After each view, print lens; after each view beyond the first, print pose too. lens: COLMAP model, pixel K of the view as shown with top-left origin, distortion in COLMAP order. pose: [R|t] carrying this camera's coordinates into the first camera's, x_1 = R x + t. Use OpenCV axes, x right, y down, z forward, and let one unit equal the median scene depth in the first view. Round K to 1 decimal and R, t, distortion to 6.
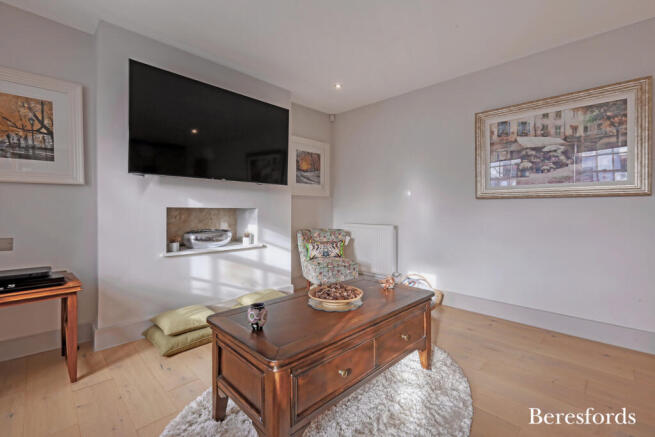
lens RADIAL K [[288.5, 0, 327.1], [0, 288.5, 209.1], [0, 0, 1]] dist [-0.000626, -0.000188]
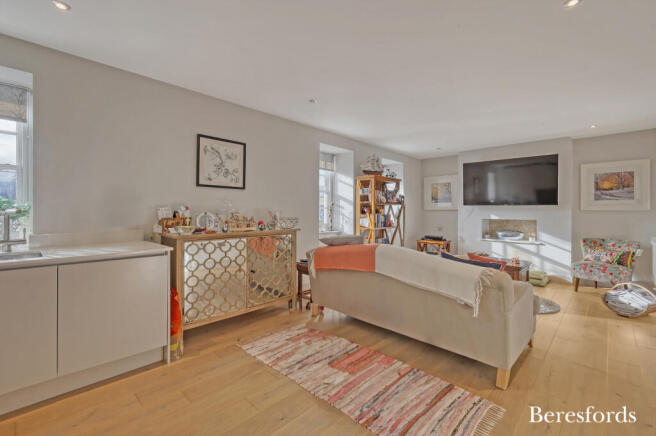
lens RADIAL K [[289.0, 0, 327.6], [0, 289.0, 208.5], [0, 0, 1]] dist [-0.000626, -0.000188]
pose [[-0.002527, -0.001399, -0.999996, 1.309933], [0.000328, 0.999999, -0.001399, -0.062716], [0.999997, -0.000332, -0.002527, -0.171502]]
